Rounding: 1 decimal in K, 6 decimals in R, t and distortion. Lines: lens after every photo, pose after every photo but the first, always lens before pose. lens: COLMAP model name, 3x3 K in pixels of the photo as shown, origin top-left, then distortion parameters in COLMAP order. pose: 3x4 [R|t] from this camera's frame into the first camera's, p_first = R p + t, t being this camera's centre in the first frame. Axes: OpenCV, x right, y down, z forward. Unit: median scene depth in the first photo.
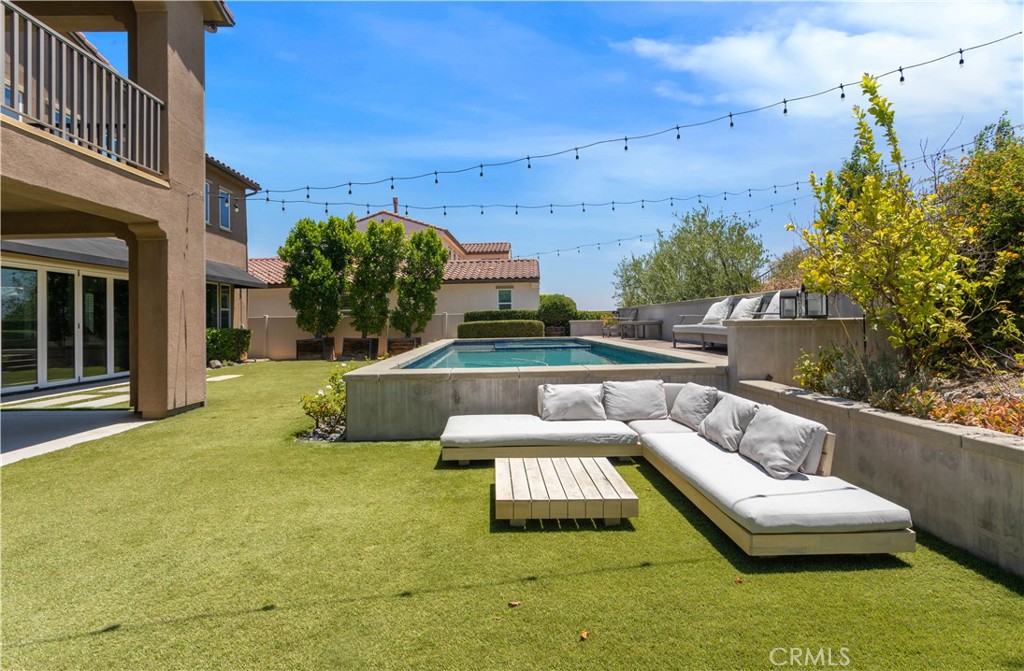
lens RADIAL K [[484.1, 0, 512.5], [0, 484.1, 312.0], [0, 0, 1]] dist [-0.000642, 0.000680]
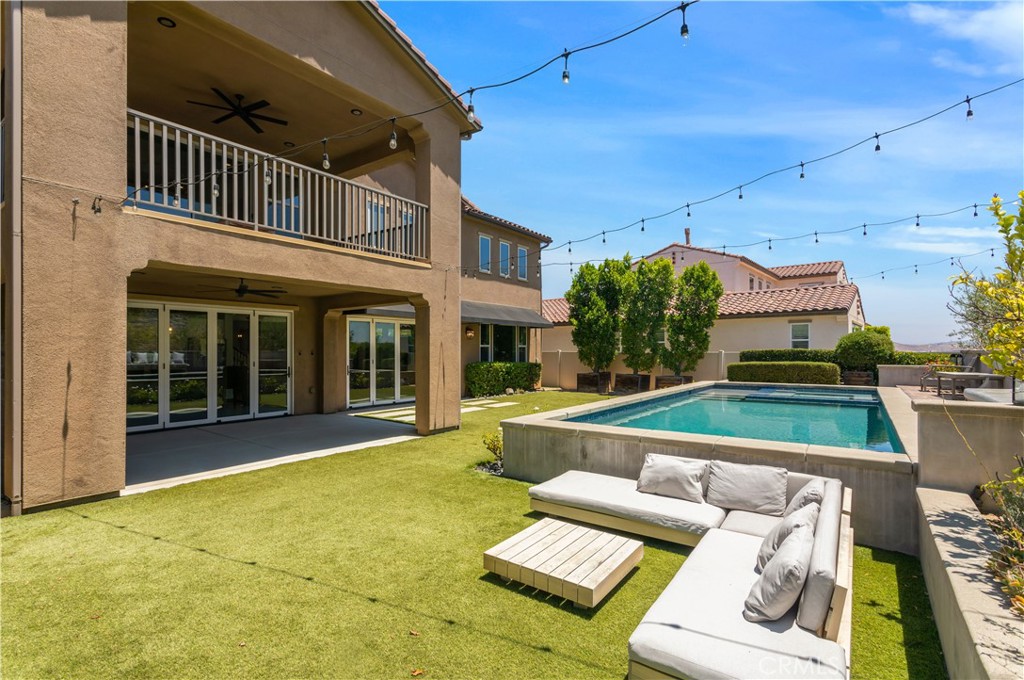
lens RADIAL K [[488.4, 0, 520.6], [0, 488.4, 348.0], [0, 0, 1]] dist [-0.001698, 0.000361]
pose [[0.798045, 0.014747, -0.602418, 0.144760], [-0.003052, 0.999787, 0.020430, -0.026456], [0.602590, -0.014466, 0.797919, 0.021069]]
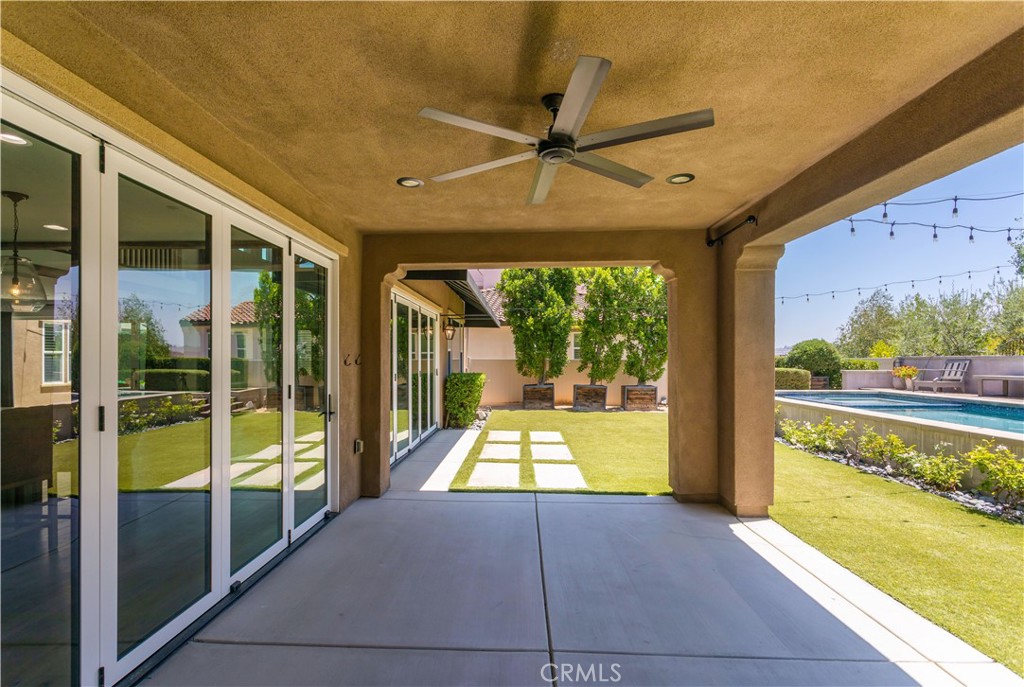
lens RADIAL K [[496.5, 0, 514.5], [0, 496.5, 357.0], [0, 0, 1]] dist [0.001045, 0.001152]
pose [[0.998658, 0.017420, -0.048763, -0.460843], [-0.016641, 0.999728, 0.016344, -0.011203], [0.049034, -0.015510, 0.998677, 0.101377]]
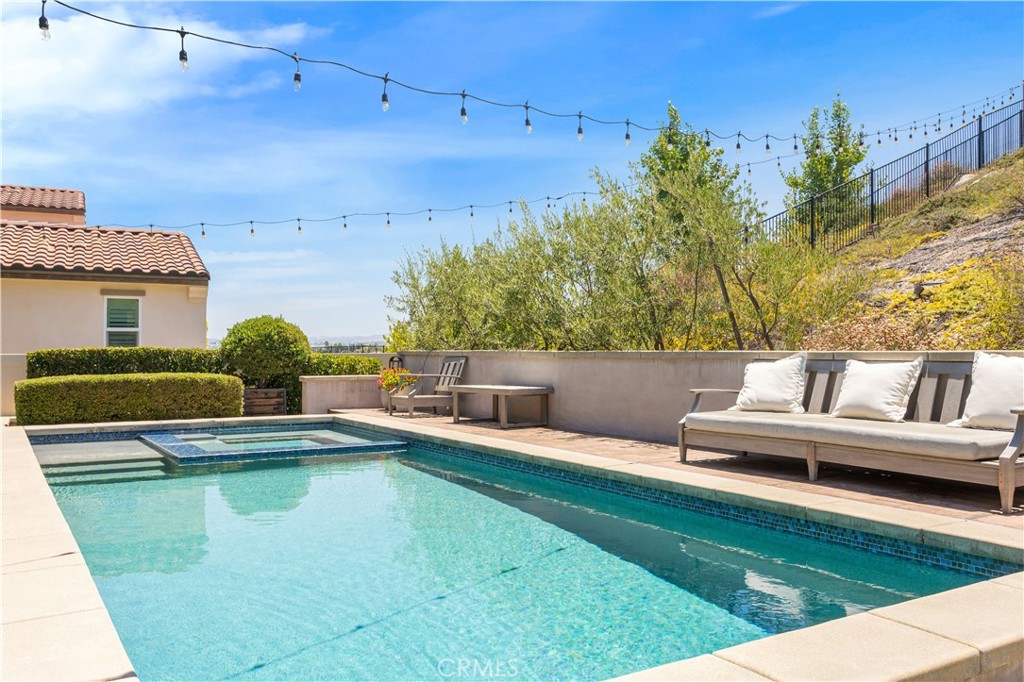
lens RADIAL K [[844.4, 0, 512.0], [0, 844.4, 341.0], [0, 0, 1]] dist [-0.011956, -0.005507]
pose [[0.863446, 0.026978, 0.503720, -0.122109], [-0.027927, 0.999594, -0.005665, -0.017713], [-0.503668, -0.009176, 0.863849, 0.240851]]
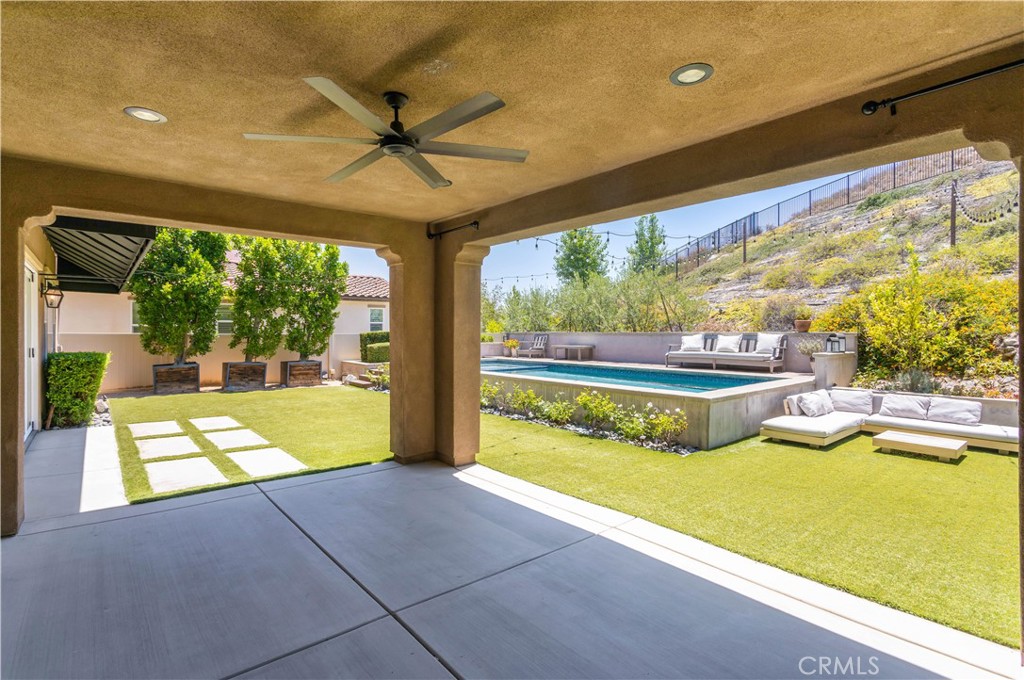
lens RADIAL K [[484.3, 0, 512.3], [0, 484.3, 333.1], [0, 0, 1]] dist [-0.001163, 0.000633]
pose [[0.780127, 0.019321, 0.625323, -0.533692], [-0.028428, 0.999585, 0.004581, -0.012512], [-0.624975, -0.021350, 0.780353, 0.106766]]
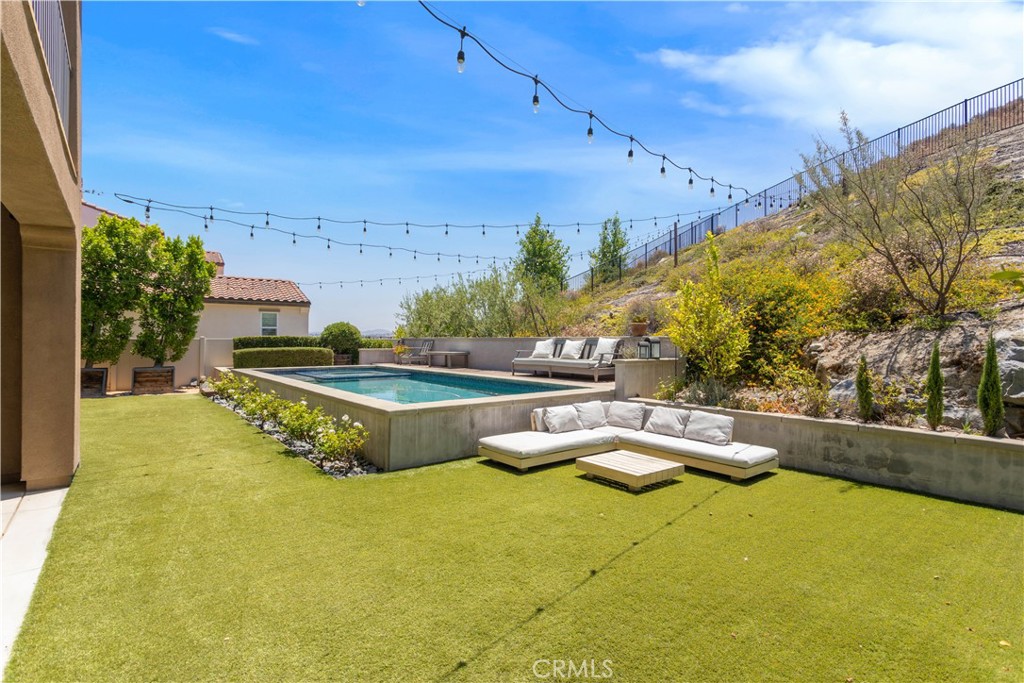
lens RADIAL K [[487.2, 0, 510.7], [0, 487.2, 344.3], [0, 0, 1]] dist [-0.003395, 0.000633]
pose [[0.796348, 0.017749, 0.604578, -0.273872], [-0.030635, 0.999470, 0.011010, -0.014114], [-0.604063, -0.027289, 0.796470, -0.012810]]
